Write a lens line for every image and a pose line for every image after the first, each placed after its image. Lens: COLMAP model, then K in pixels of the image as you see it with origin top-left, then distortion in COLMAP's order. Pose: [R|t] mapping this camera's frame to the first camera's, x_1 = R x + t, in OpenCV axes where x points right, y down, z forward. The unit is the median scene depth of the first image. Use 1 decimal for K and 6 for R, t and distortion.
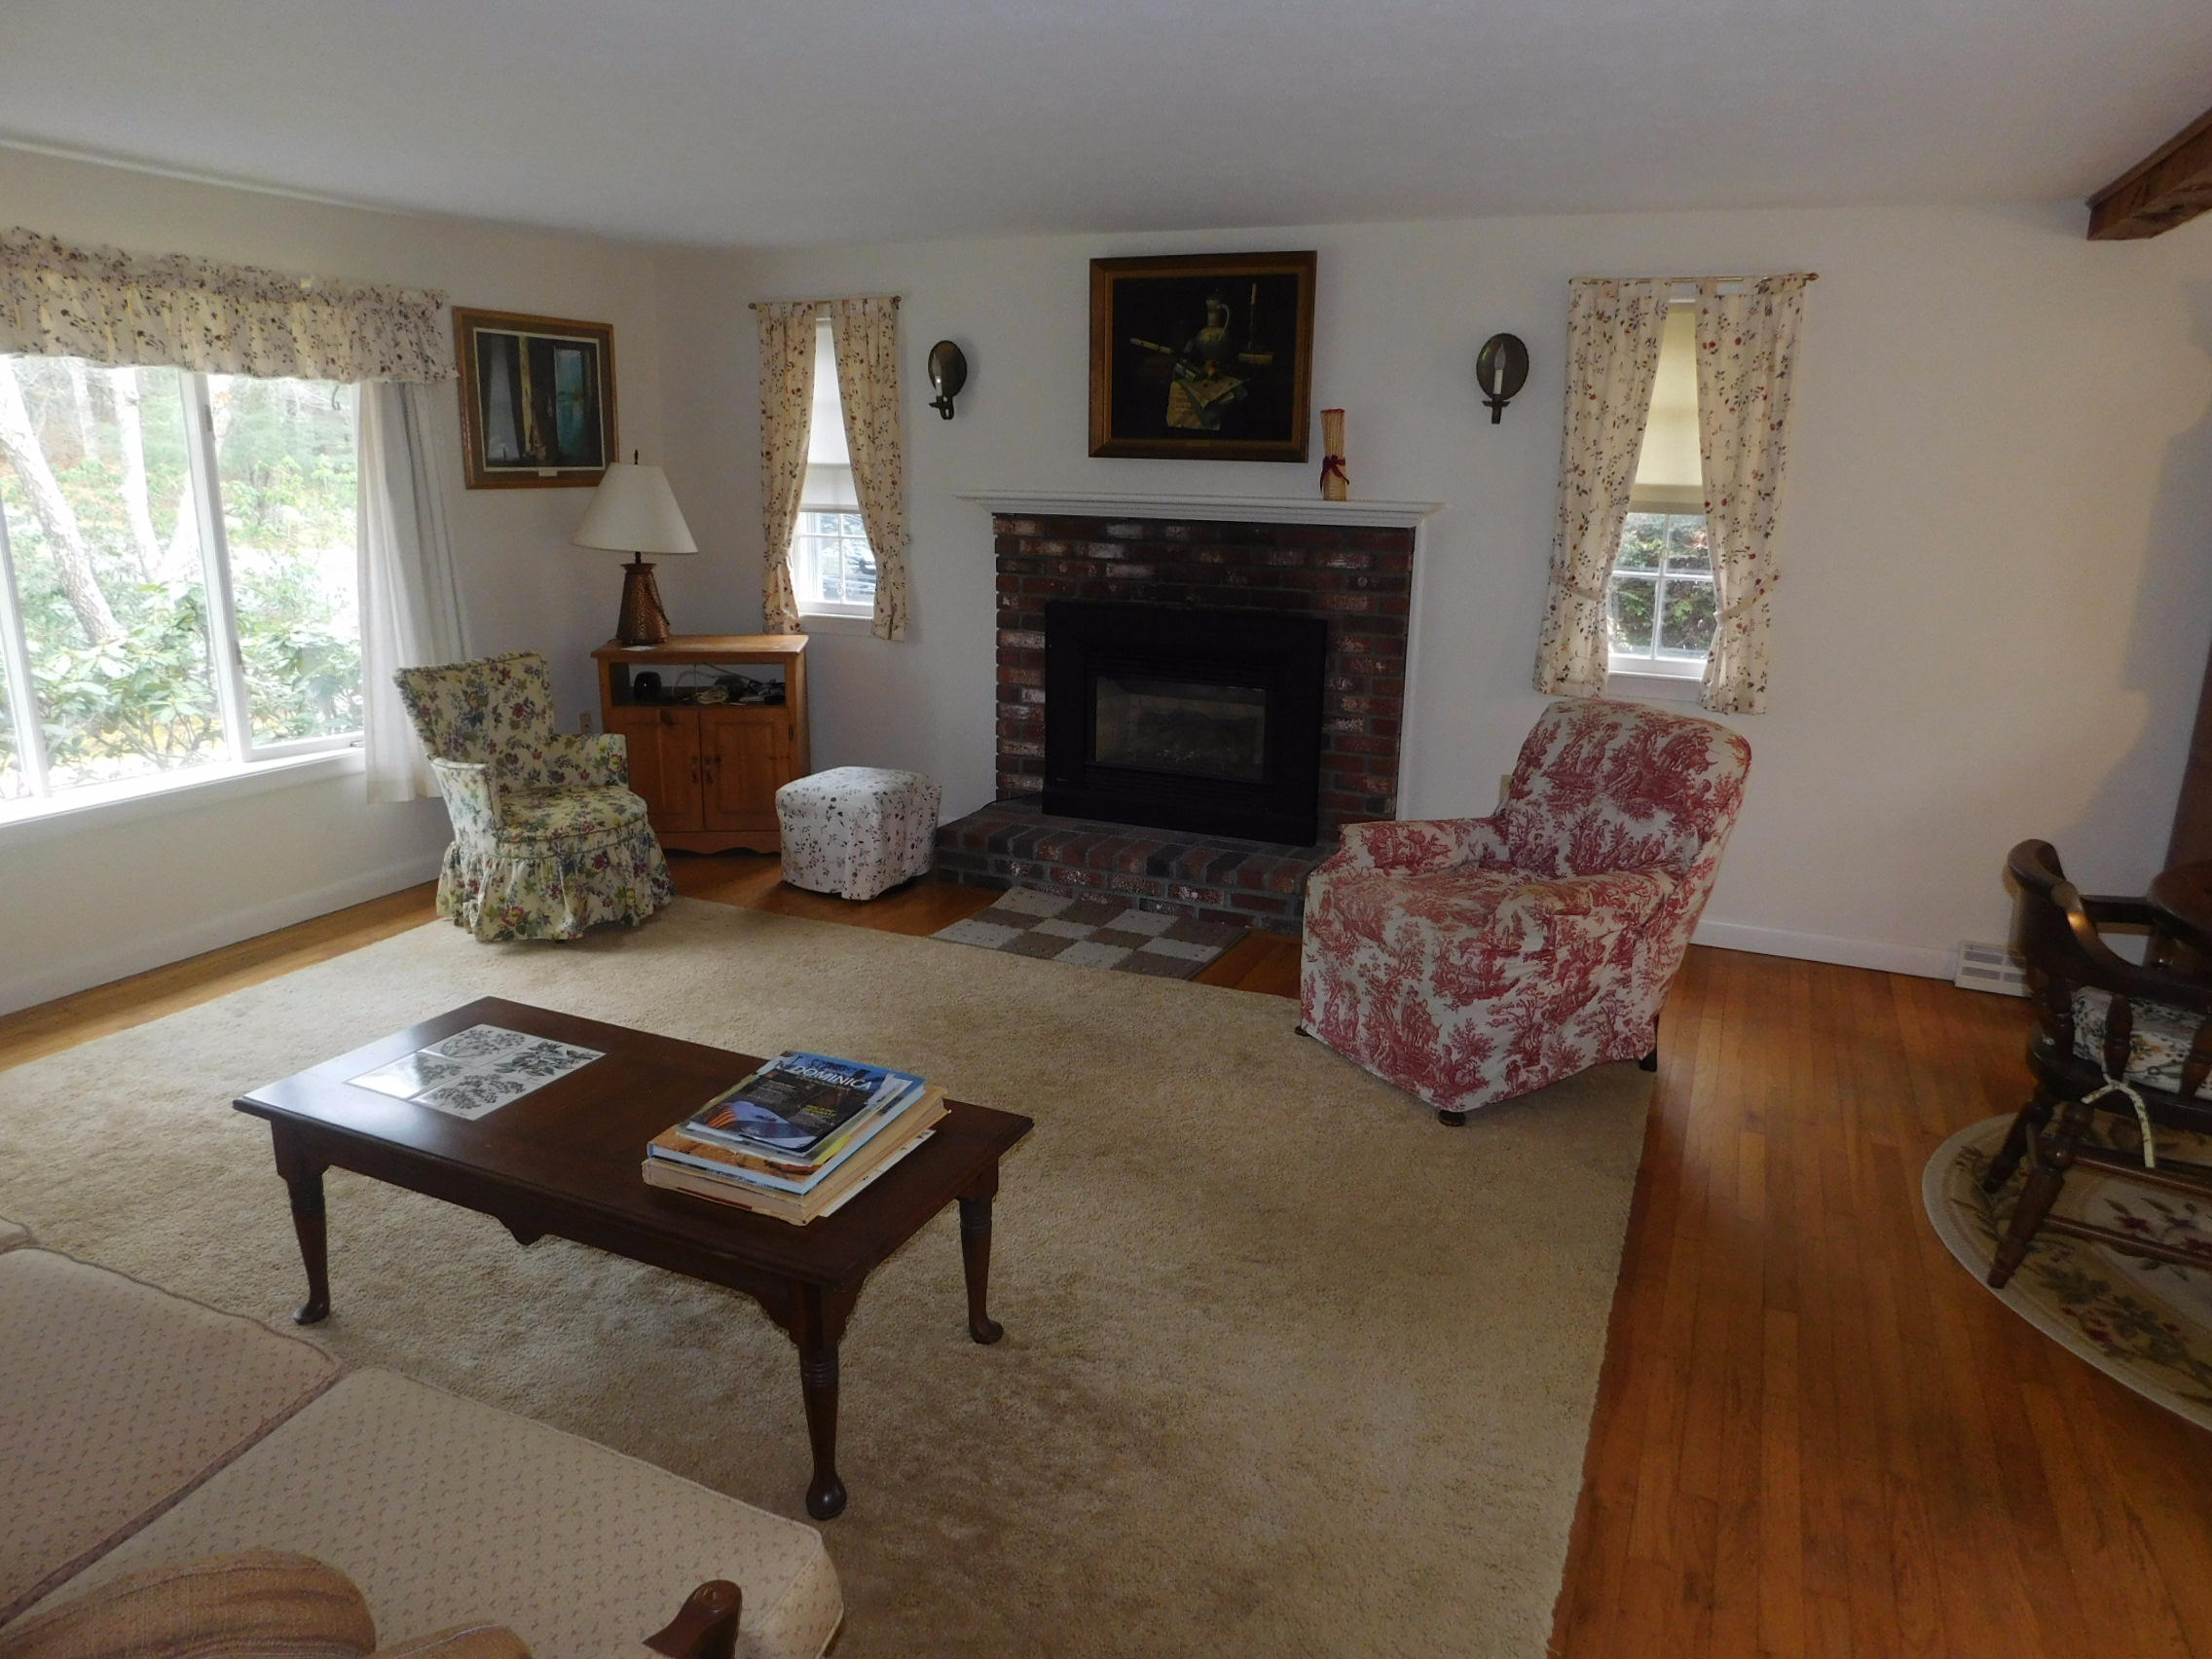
lens RADIAL K [[1452.3, 0, 1110.7], [0, 1452.3, 825.4], [0, 0, 1]] dist [-0.073436, 0.056471]
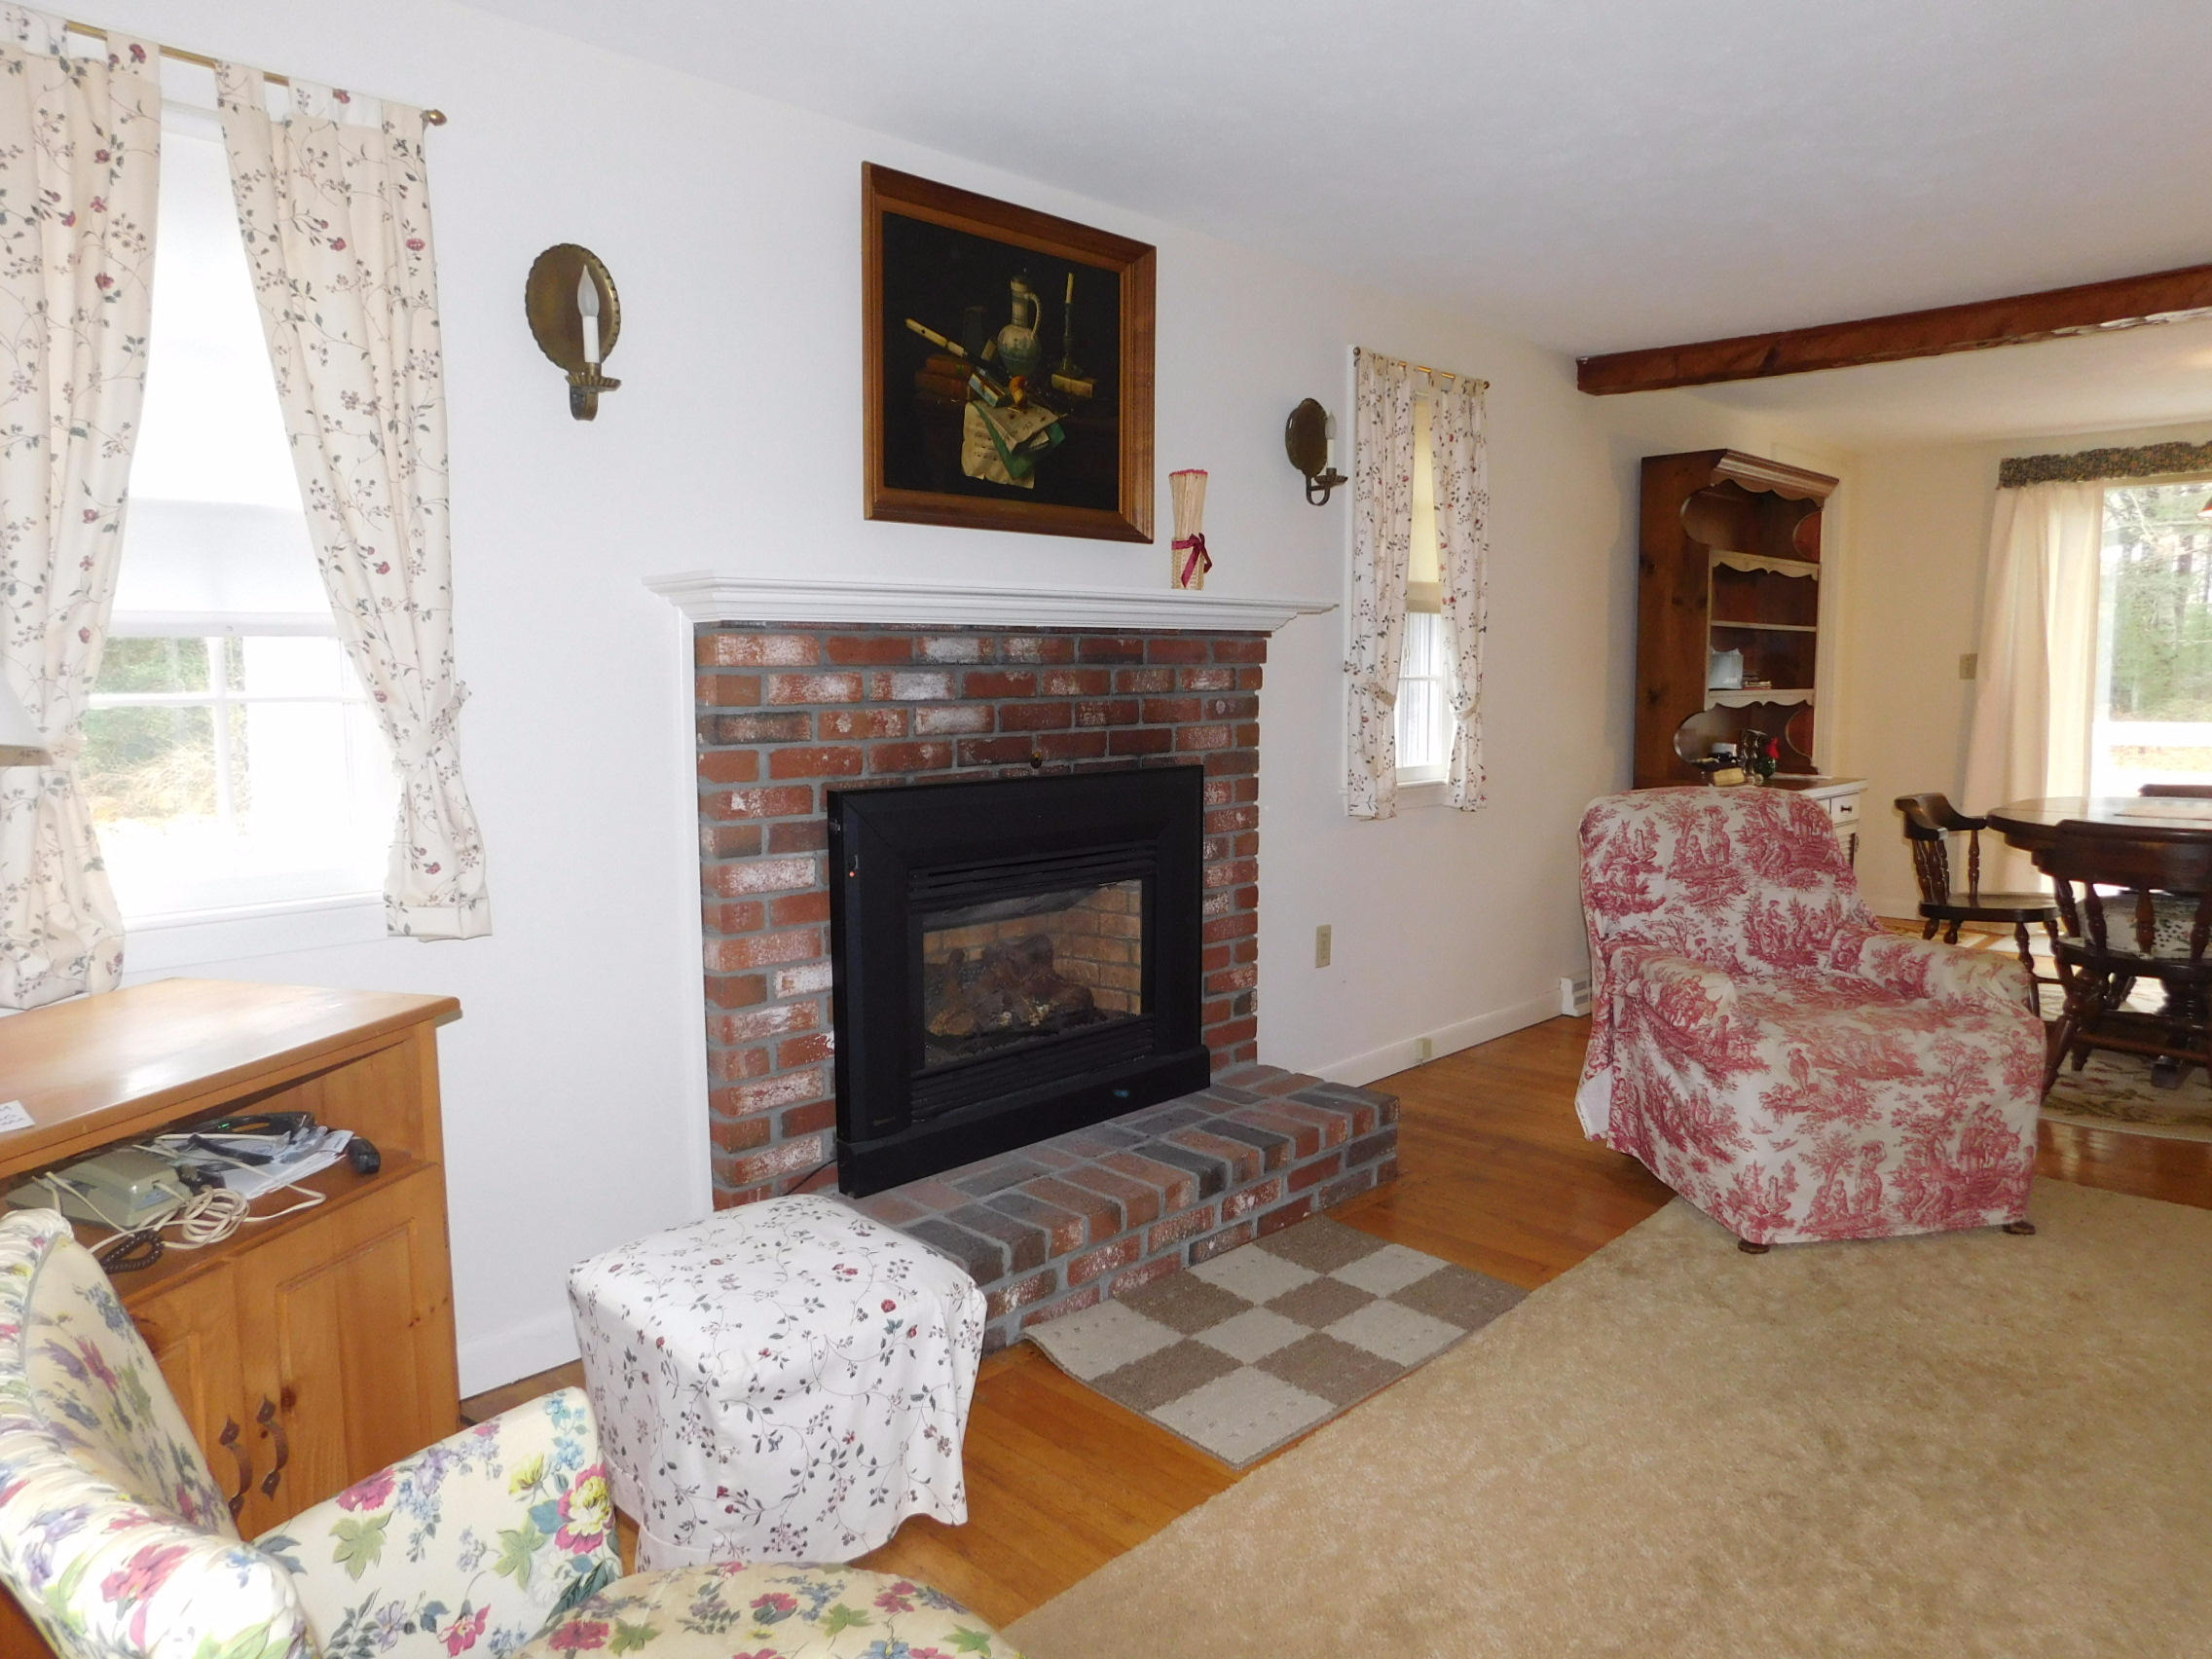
lens RADIAL K [[1452.3, 0, 1114.4], [0, 1452.3, 826.2], [0, 0, 1]] dist [-0.073436, 0.056471]
pose [[0.353967, -0.119313, 0.927616, -0.548086], [0.246818, 0.968585, 0.030400, -0.149633], [-0.902102, 0.218192, 0.372295, 0.810759]]
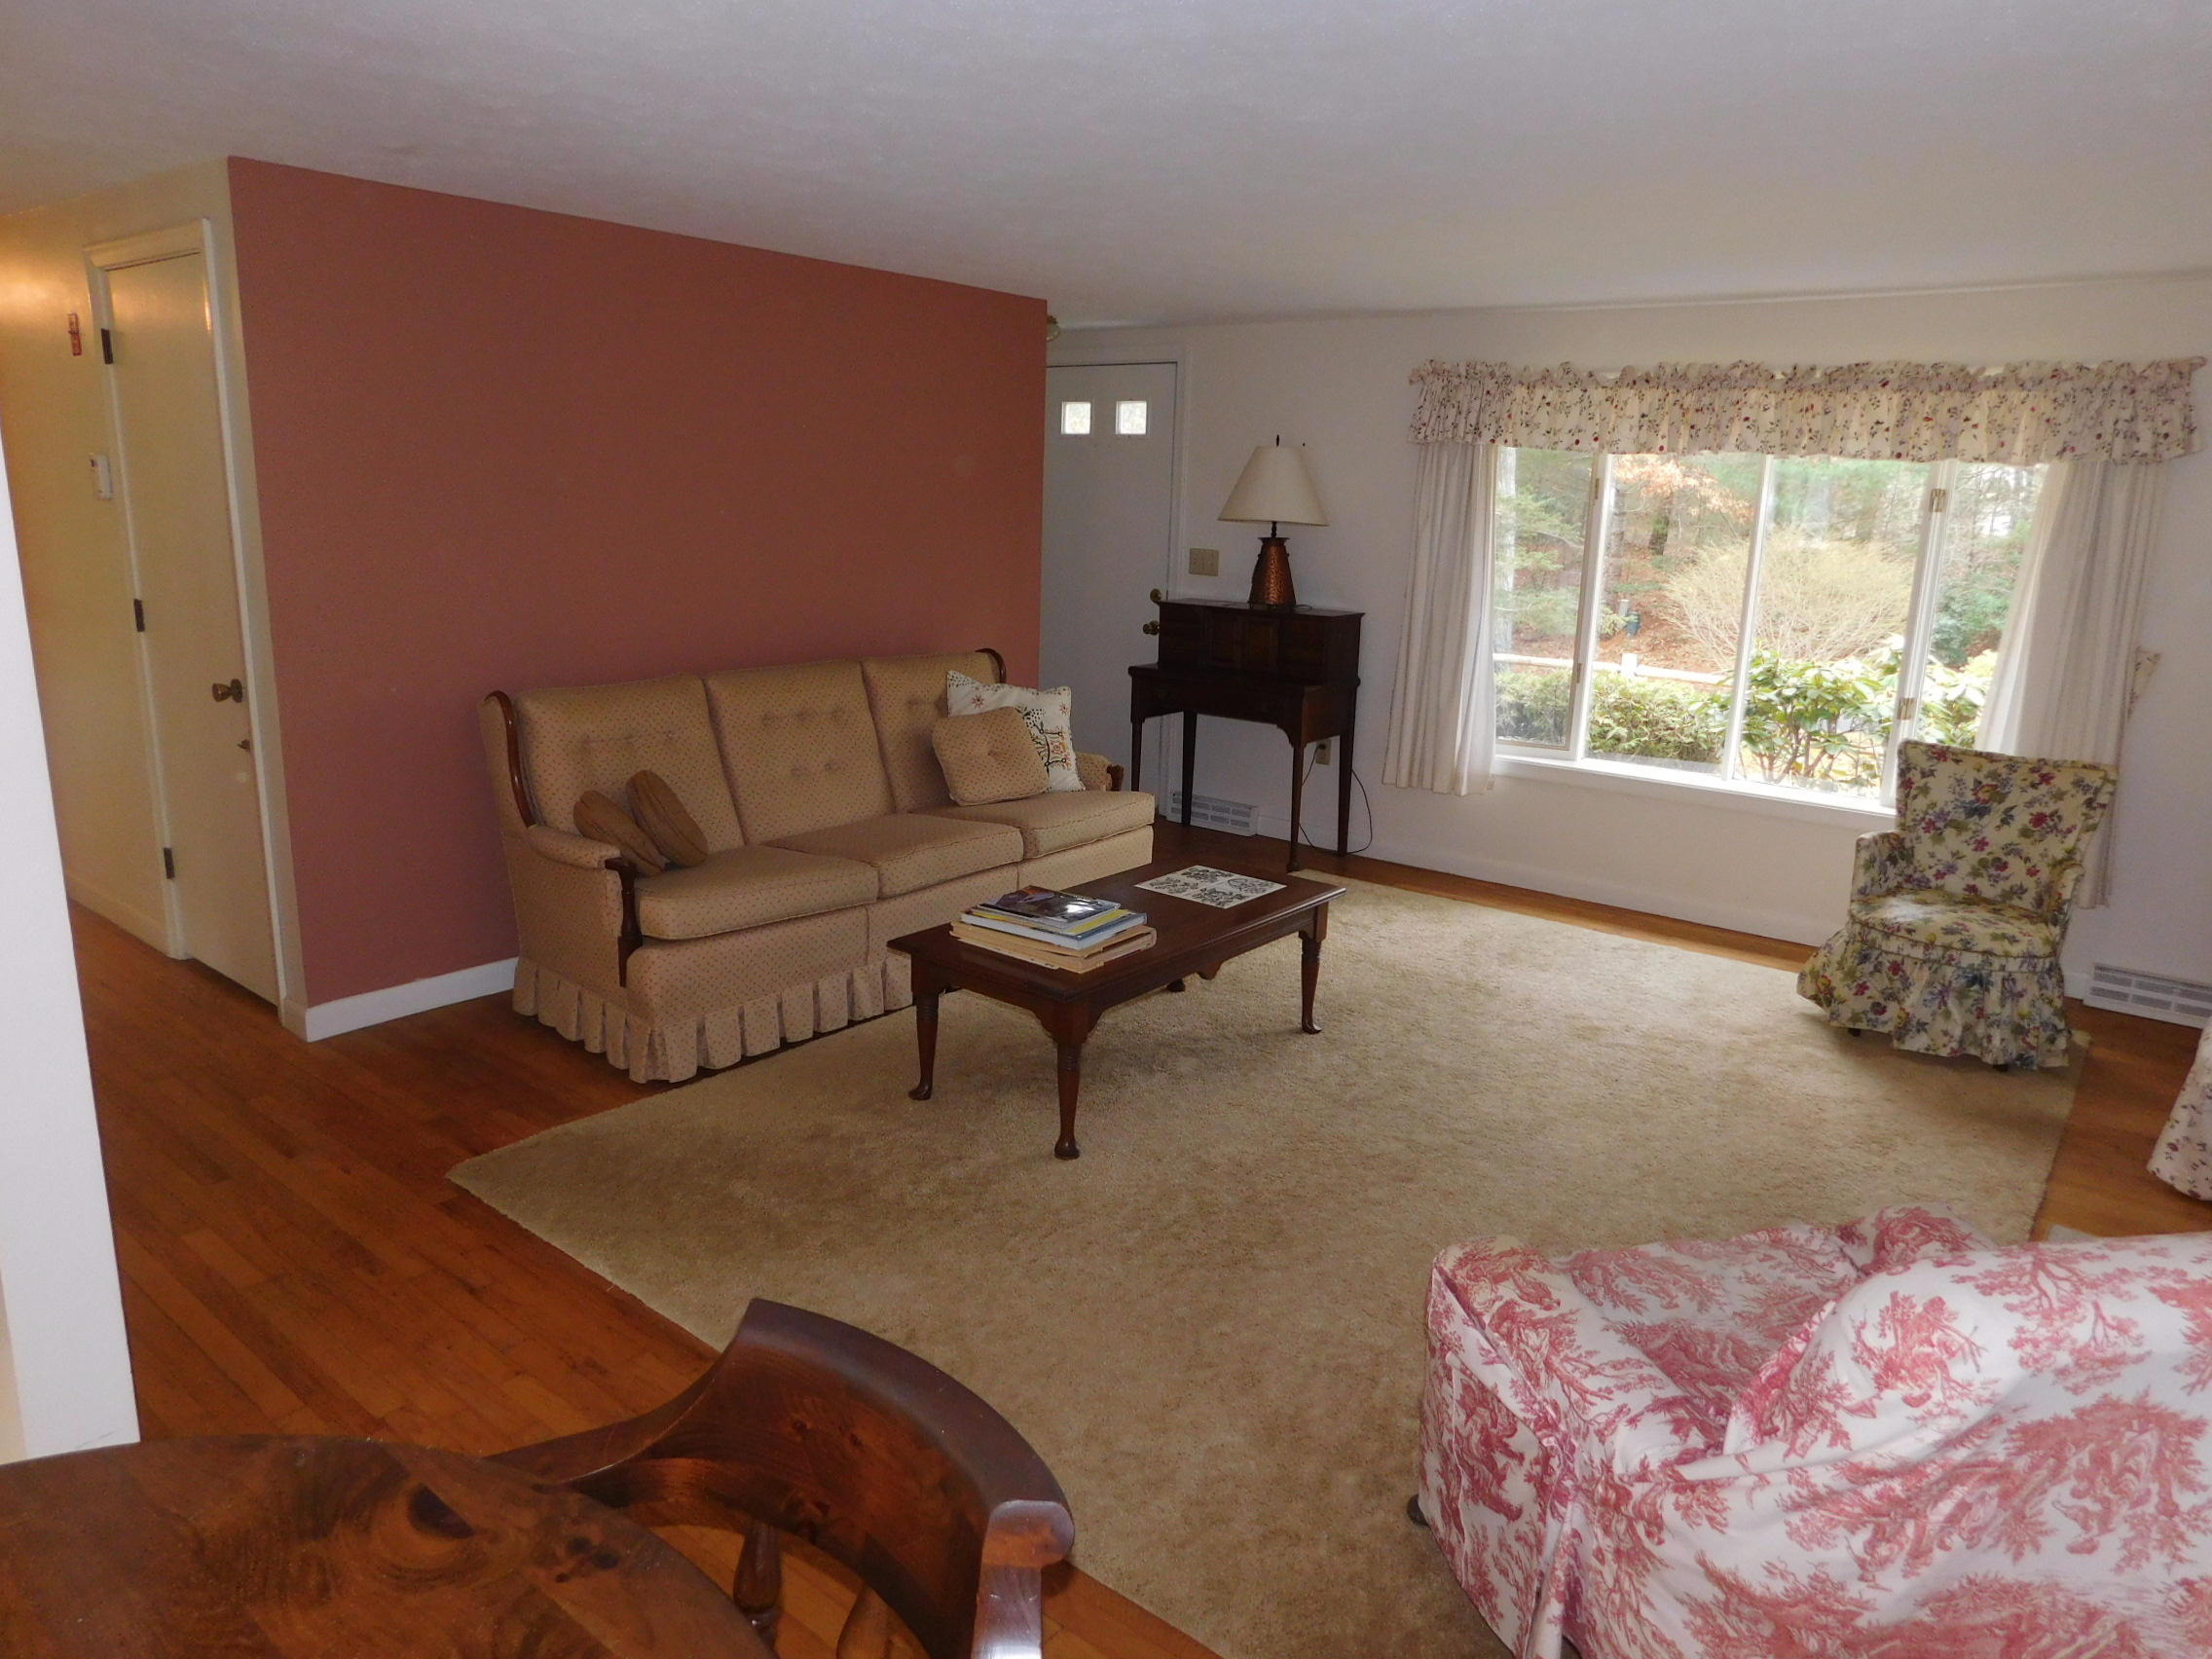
lens RADIAL K [[1452.3, 0, 1116.5], [0, 1452.3, 830.5], [0, 0, 1]] dist [-0.073436, 0.056471]
pose [[-0.249216, 0.198379, -0.947912, 0.594173], [-0.276607, 0.923441, 0.265981, -0.154773], [0.928105, 0.328486, -0.175263, 0.635130]]
